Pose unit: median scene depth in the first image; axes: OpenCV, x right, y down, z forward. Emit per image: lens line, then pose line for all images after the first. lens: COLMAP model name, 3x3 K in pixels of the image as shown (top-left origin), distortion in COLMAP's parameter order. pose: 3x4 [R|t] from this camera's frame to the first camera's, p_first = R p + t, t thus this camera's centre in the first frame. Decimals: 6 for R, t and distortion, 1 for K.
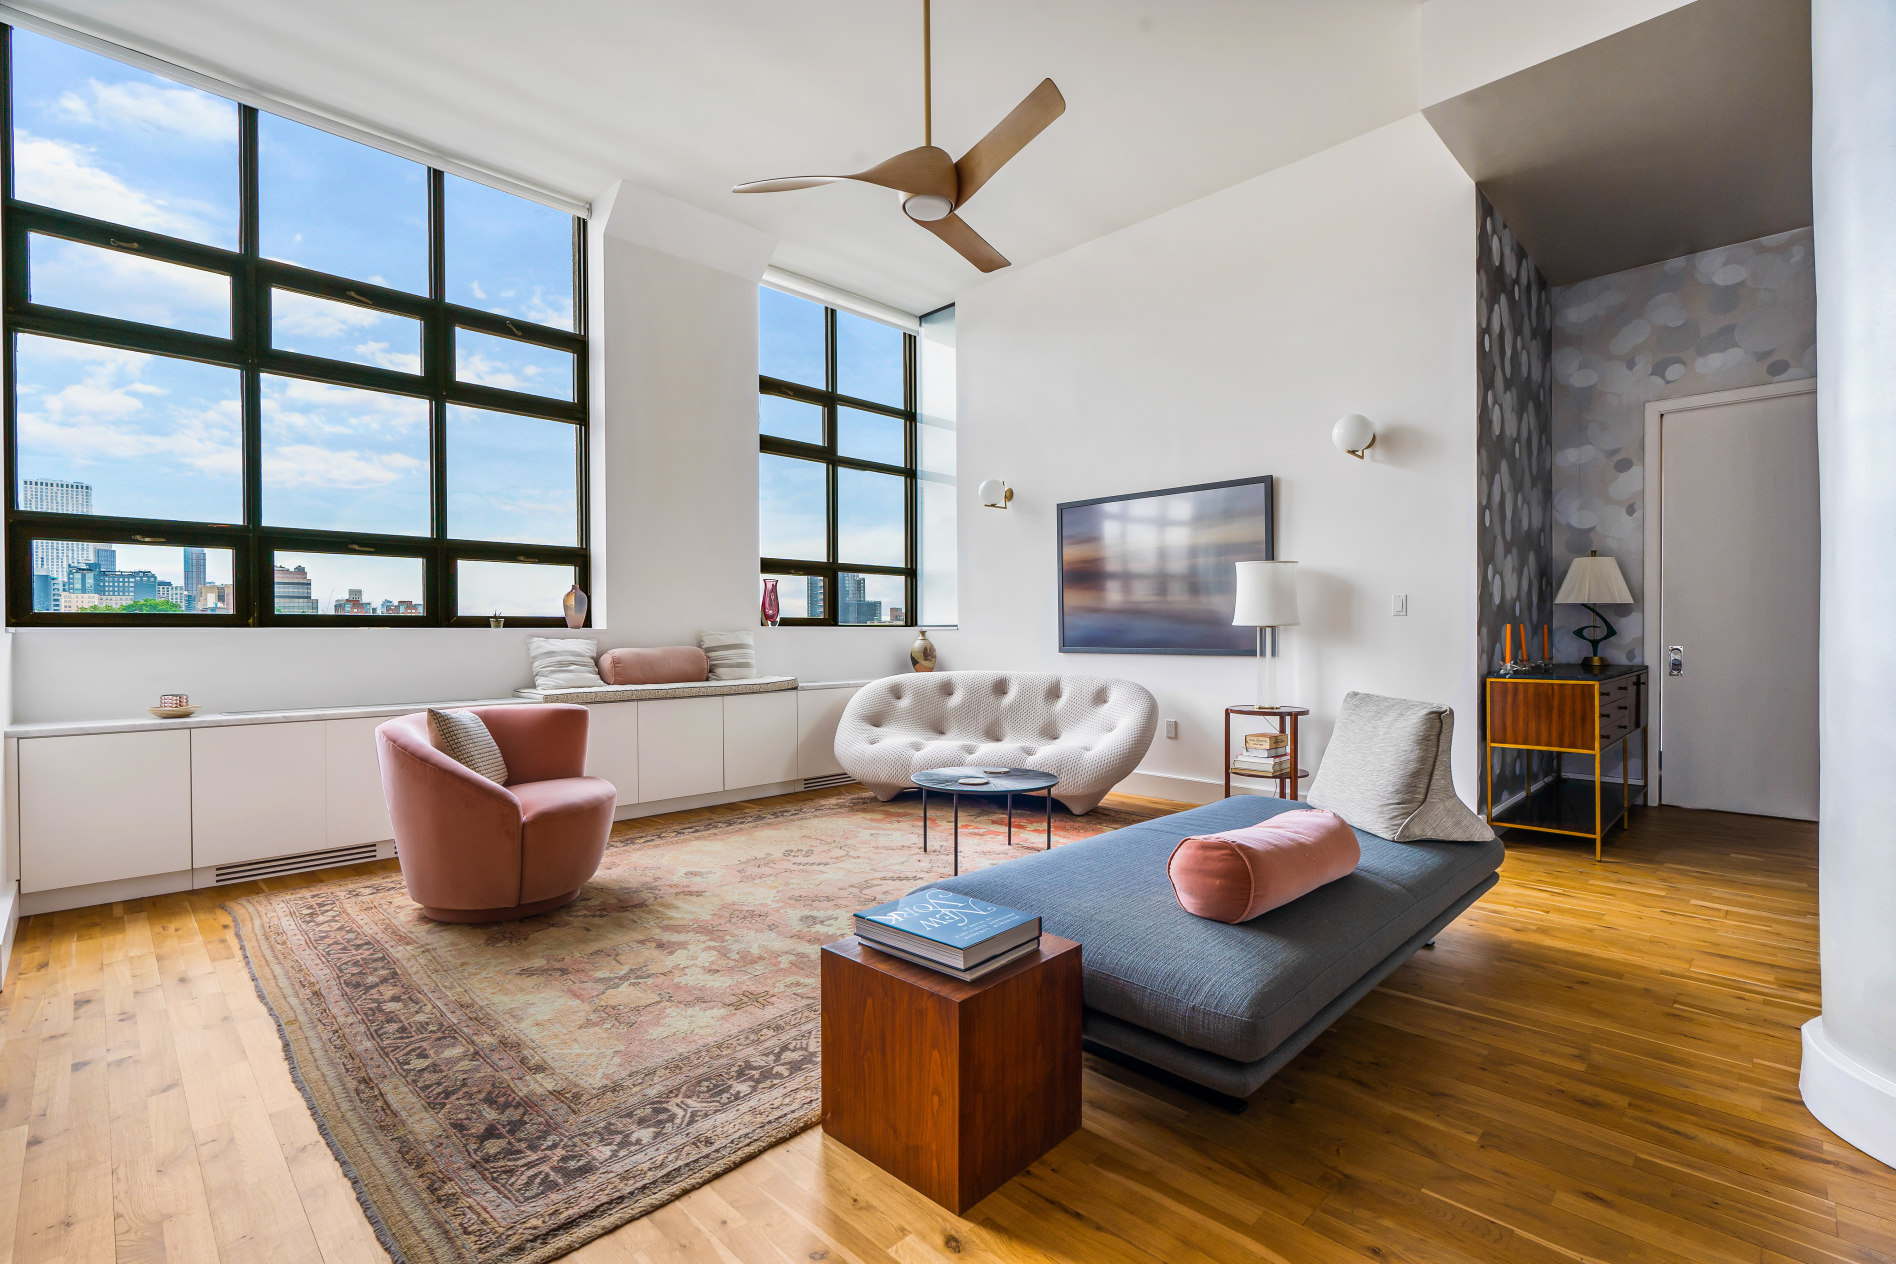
lens RADIAL K [[866.4, 0, 950.9], [0, 866.4, 638.7], [0, 0, 1]] dist [0.003290, -0.000045]
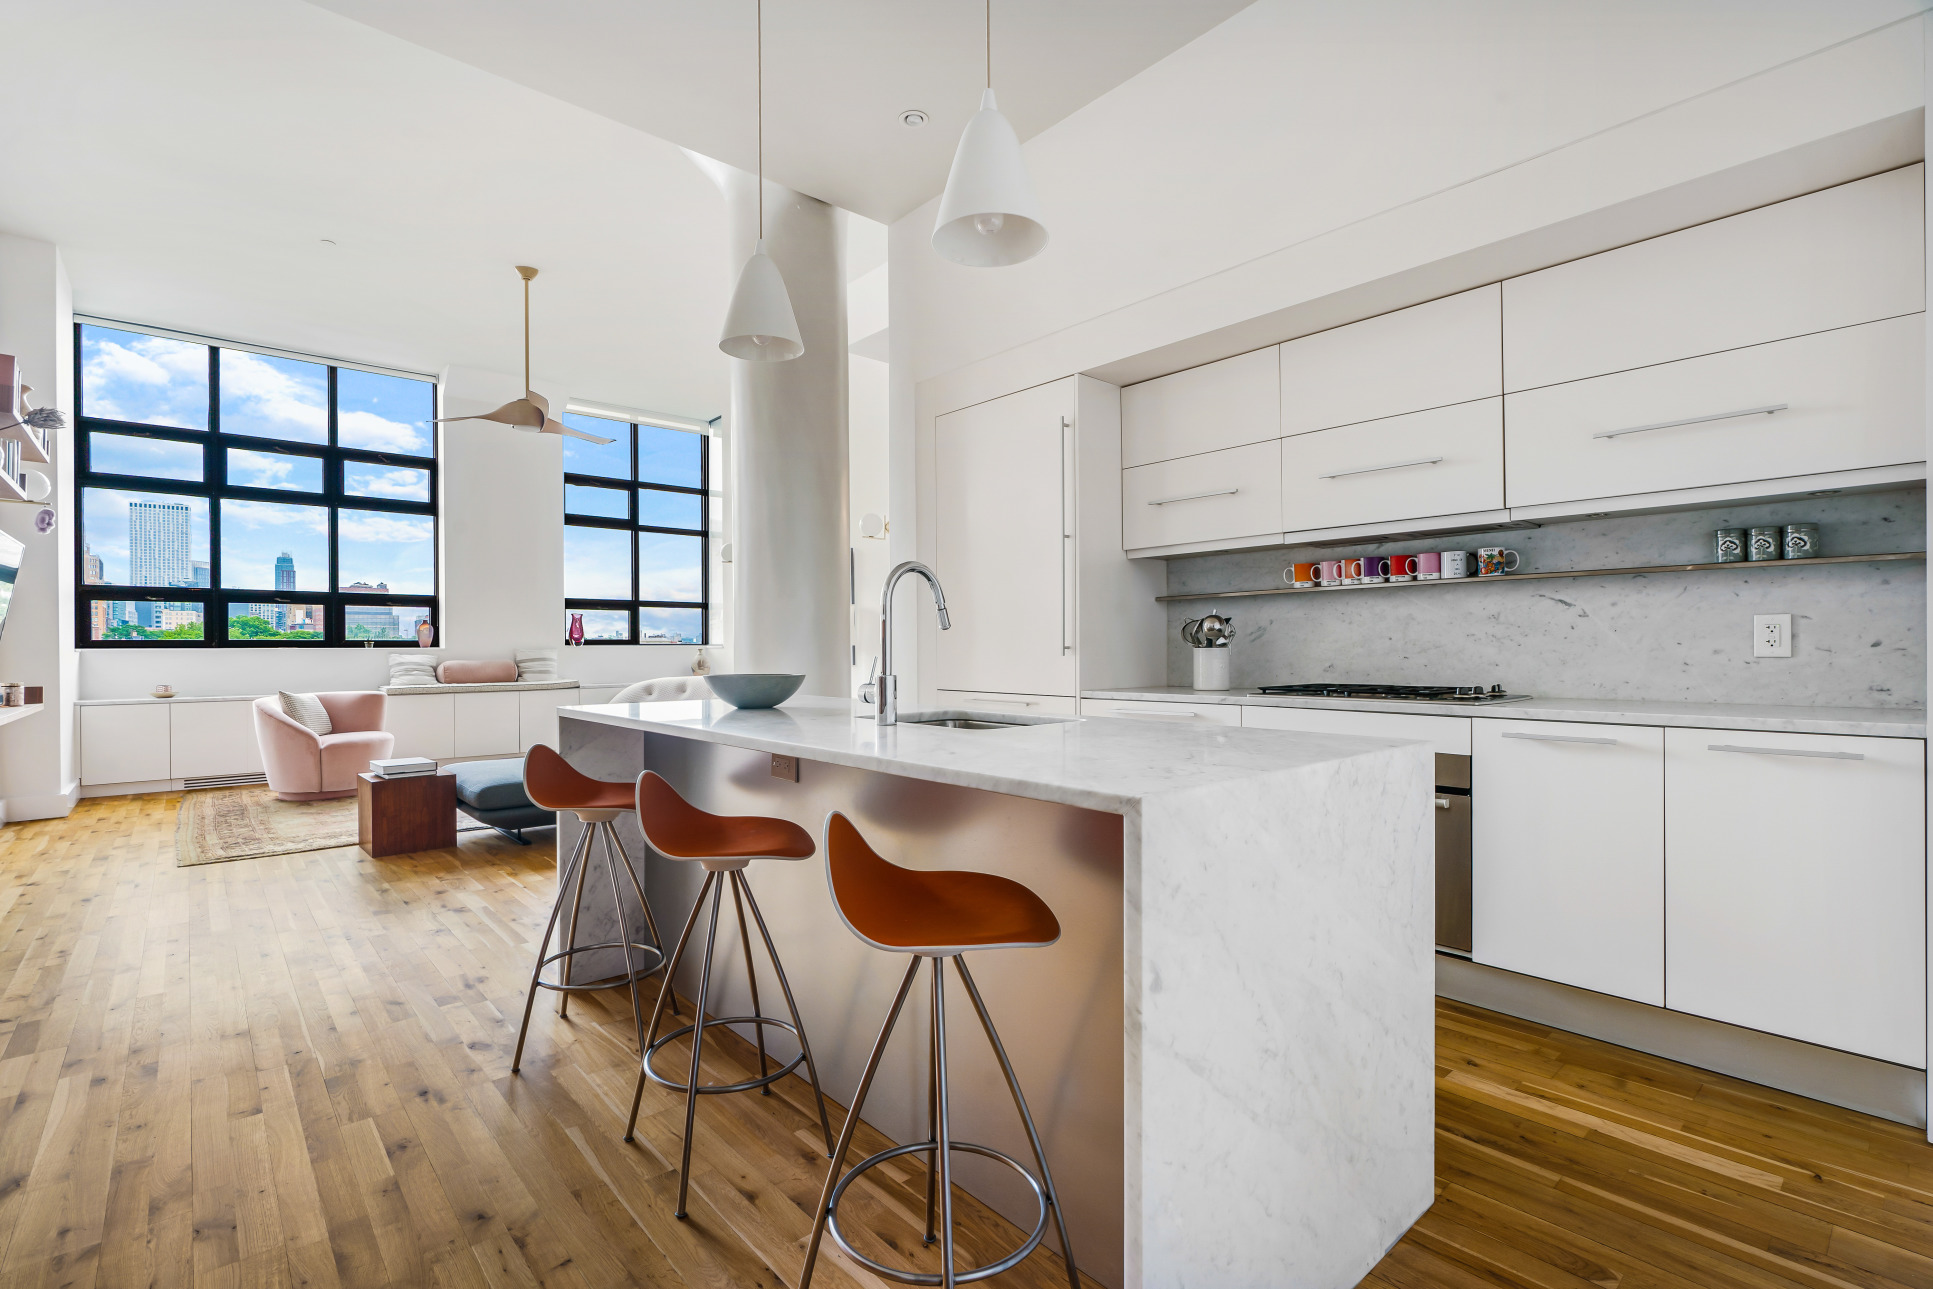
lens RADIAL K [[883.3, 0, 962.7], [0, 883.3, 648.4], [0, 0, 1]] dist [0.003290, -0.000045]
pose [[0.997946, -0.001086, -0.064056, 0.623368], [0.000778, 0.999988, -0.004844, -0.002153], [0.064060, 0.004784, 0.997935, -0.519244]]
